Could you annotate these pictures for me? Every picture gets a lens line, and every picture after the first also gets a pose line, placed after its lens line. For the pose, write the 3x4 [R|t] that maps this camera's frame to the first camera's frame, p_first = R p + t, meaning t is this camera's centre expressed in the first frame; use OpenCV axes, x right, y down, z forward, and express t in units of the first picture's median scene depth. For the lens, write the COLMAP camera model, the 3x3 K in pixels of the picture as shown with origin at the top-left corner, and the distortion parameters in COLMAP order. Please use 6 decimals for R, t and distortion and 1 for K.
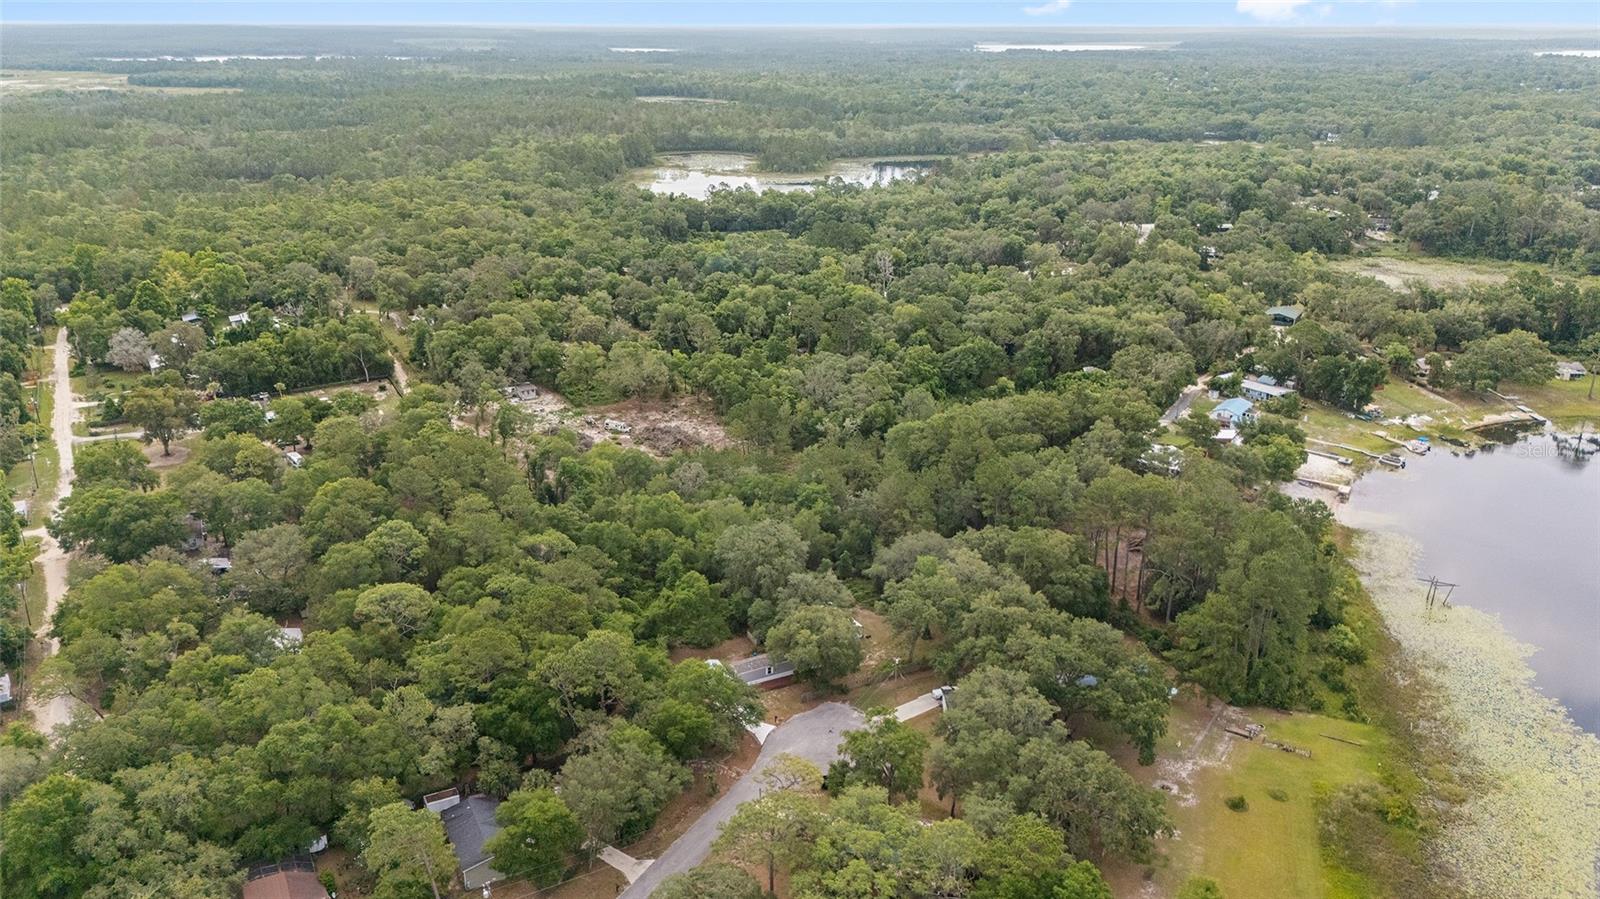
lens RADIAL K [[1169.6, 0, 806.9], [0, 1169.6, 451.0], [0, 0, 1]] dist [0.082111, -0.105407]
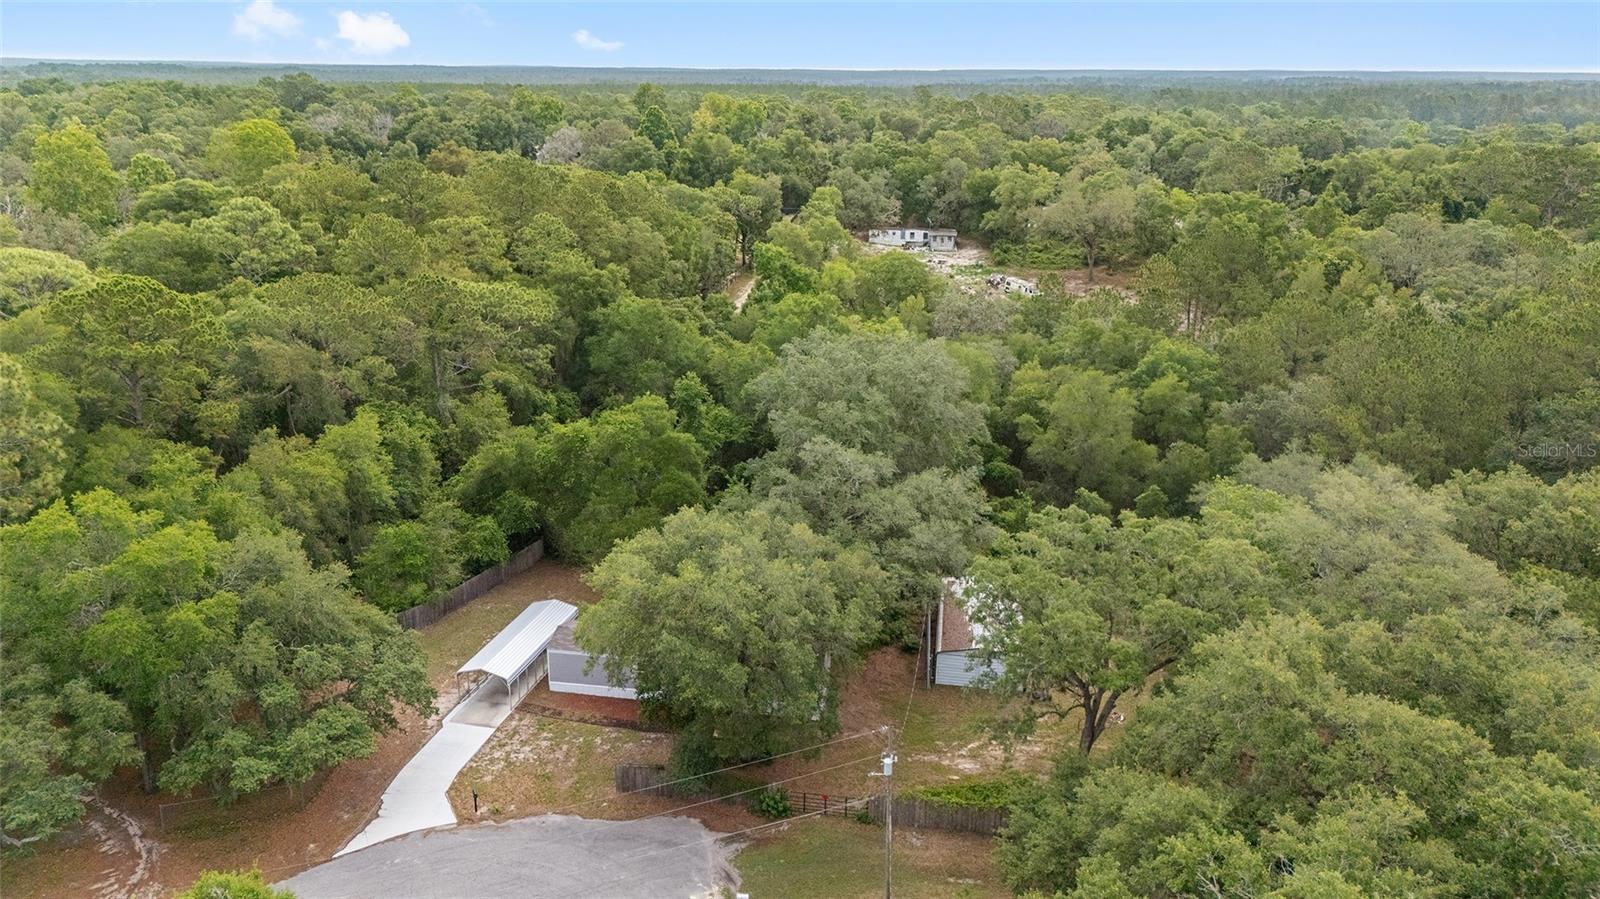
lens RADIAL K [[1192.8, 0, 800.0], [0, 1192.8, 449.5], [0, 0, 1]] dist [0.079877, -0.104144]
pose [[0.784760, 0.194124, -0.588615, 0.040089], [-0.216177, 0.975776, 0.033595, 0.020542], [0.580878, 0.100881, 0.807715, 0.148653]]
